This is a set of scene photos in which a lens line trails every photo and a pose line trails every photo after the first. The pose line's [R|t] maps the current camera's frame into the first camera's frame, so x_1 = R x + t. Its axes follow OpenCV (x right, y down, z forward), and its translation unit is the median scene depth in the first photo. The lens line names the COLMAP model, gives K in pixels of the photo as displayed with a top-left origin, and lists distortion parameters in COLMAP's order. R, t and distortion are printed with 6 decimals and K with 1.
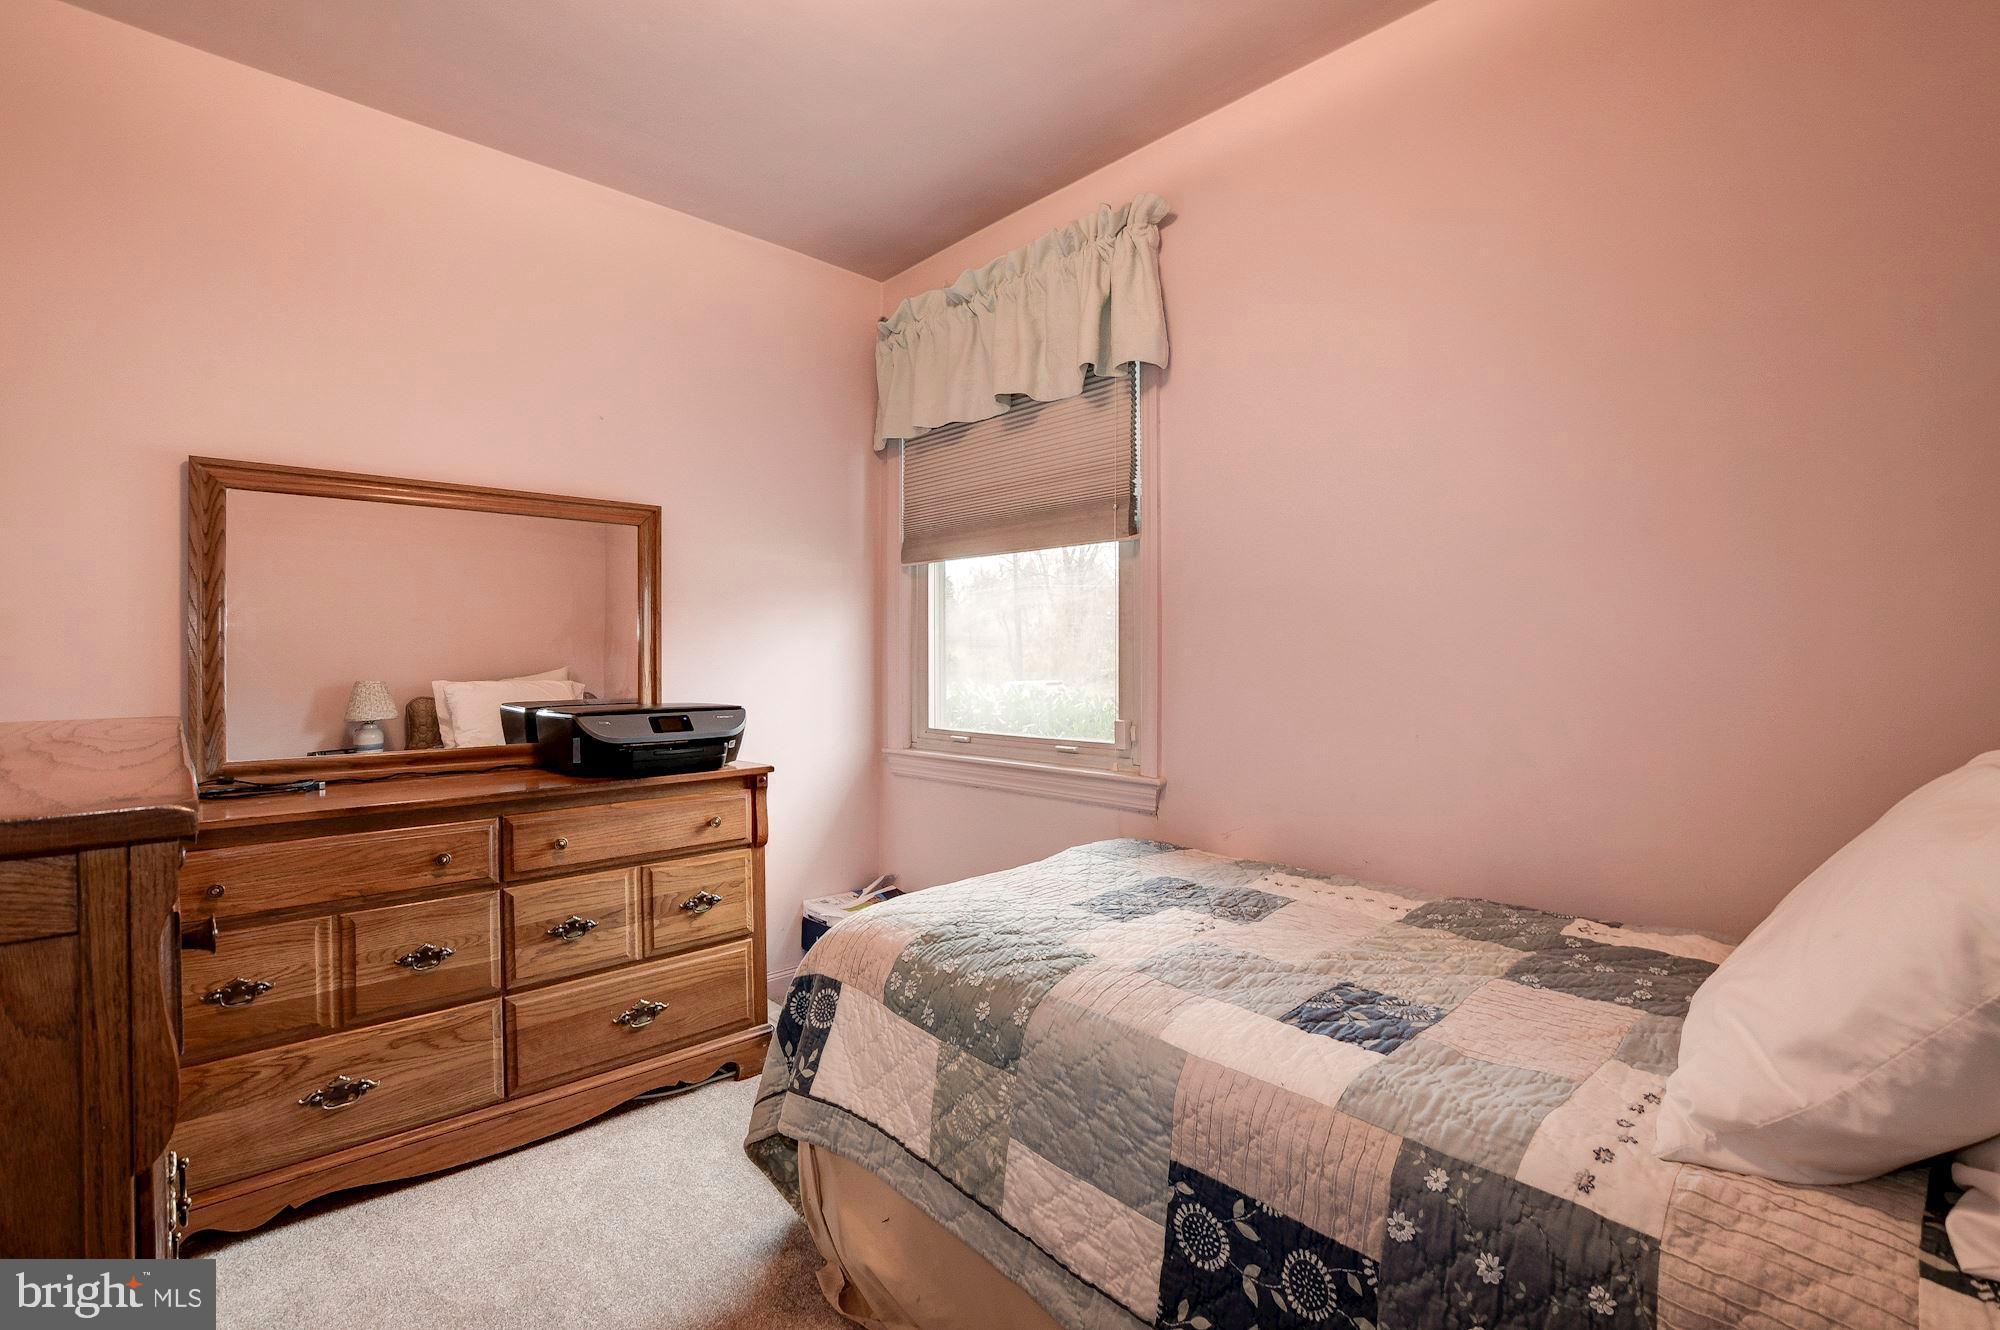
lens RADIAL K [[923.5, 0, 1014.2], [0, 923.5, 655.2], [0, 0, 1]] dist [-0.031202, 0.004710]
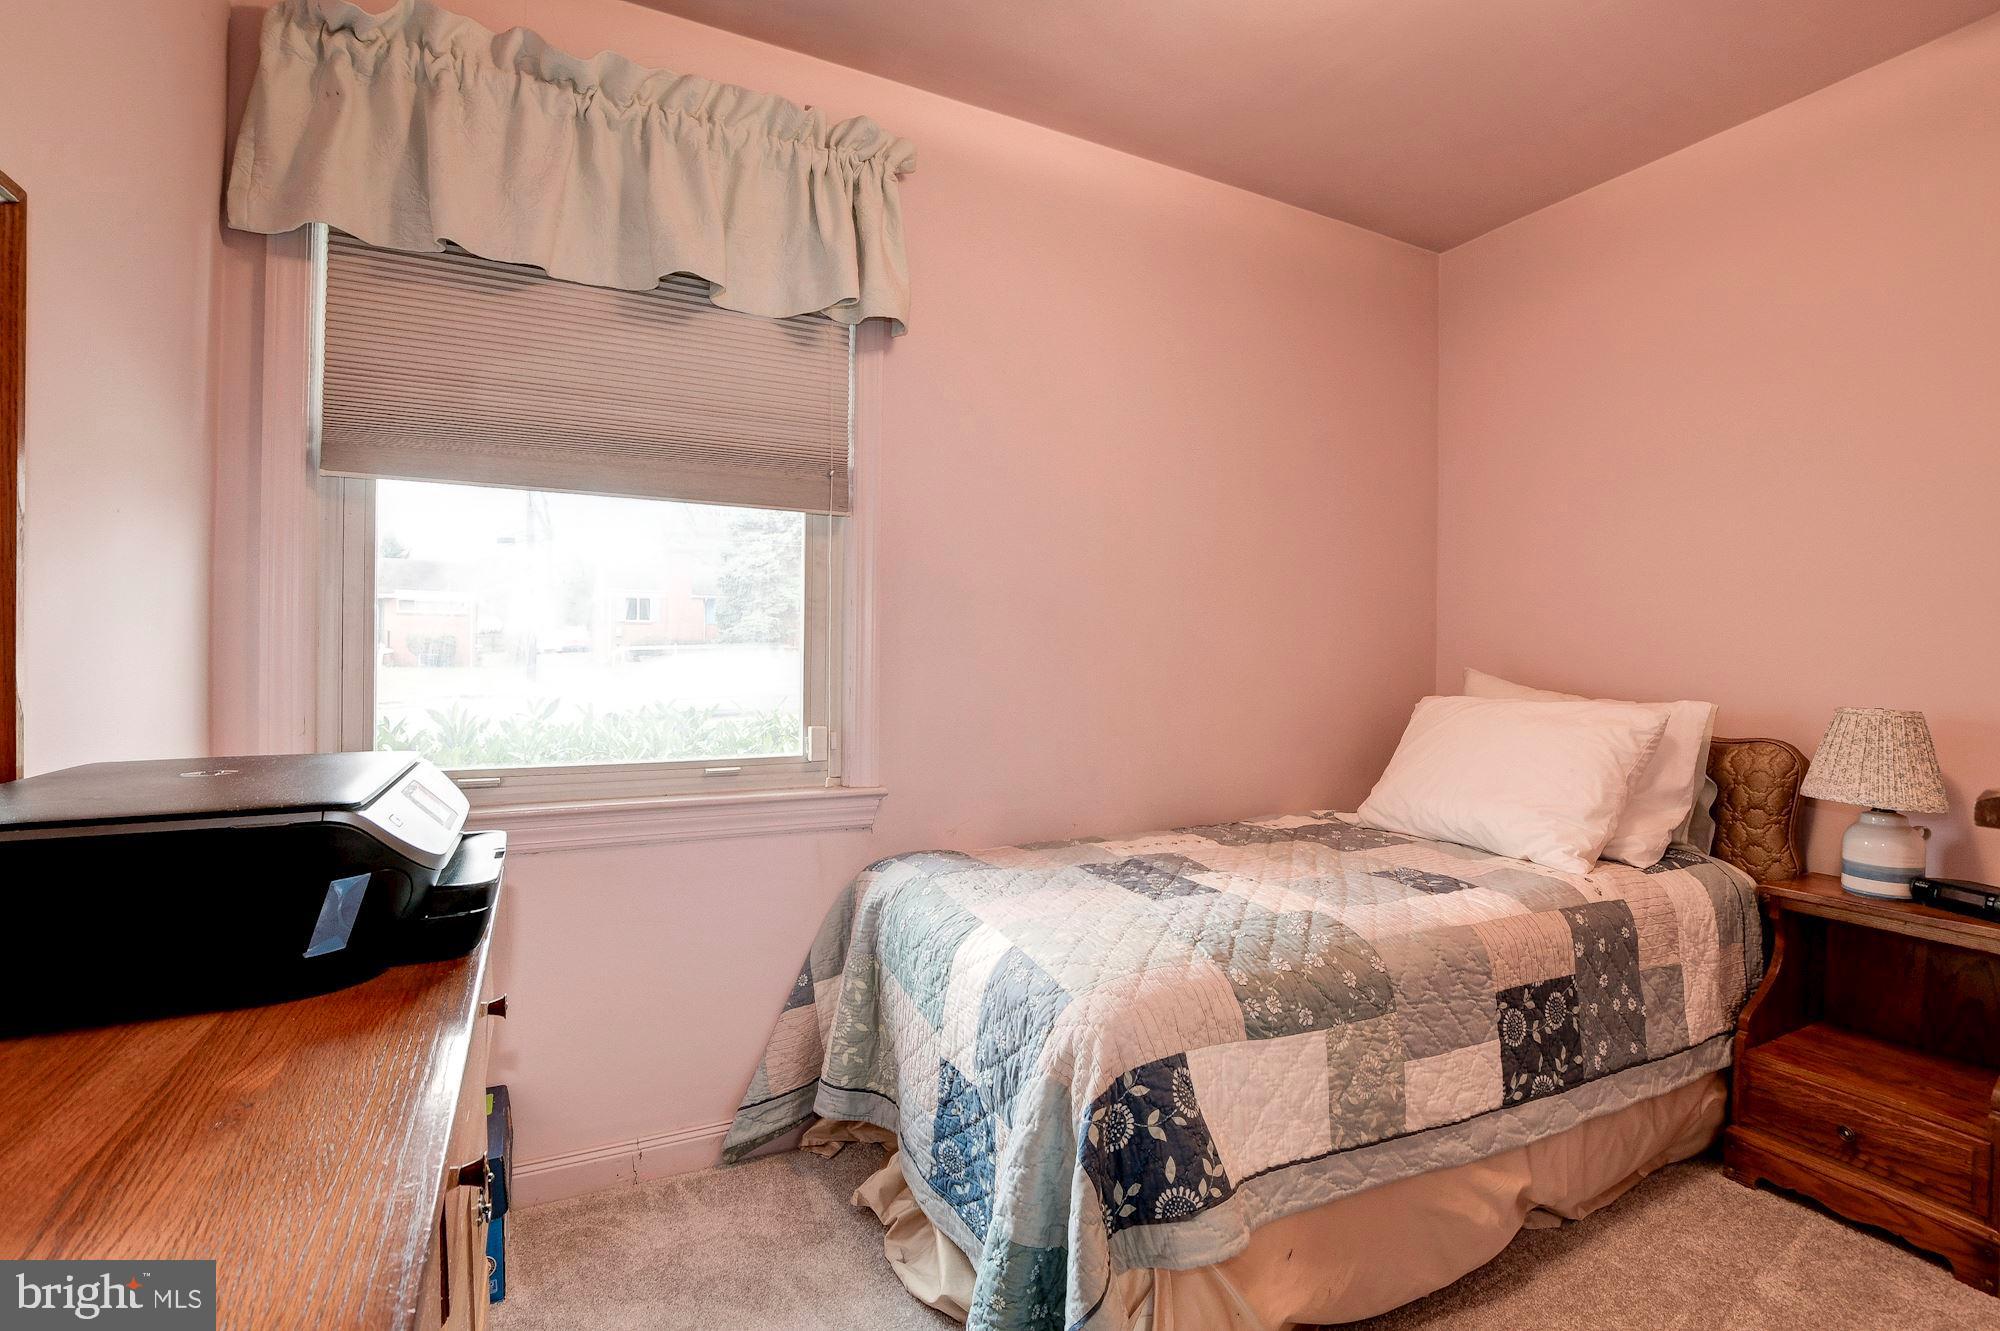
lens RADIAL K [[923.5, 0, 1010.2], [0, 923.5, 668.8], [0, 0, 1]] dist [-0.031202, 0.004710]
pose [[0.271665, -0.007218, 0.962365, -1.240287], [-0.010792, 0.999886, 0.010546, 0.013513], [-0.962331, -0.013251, 0.271556, 1.150162]]
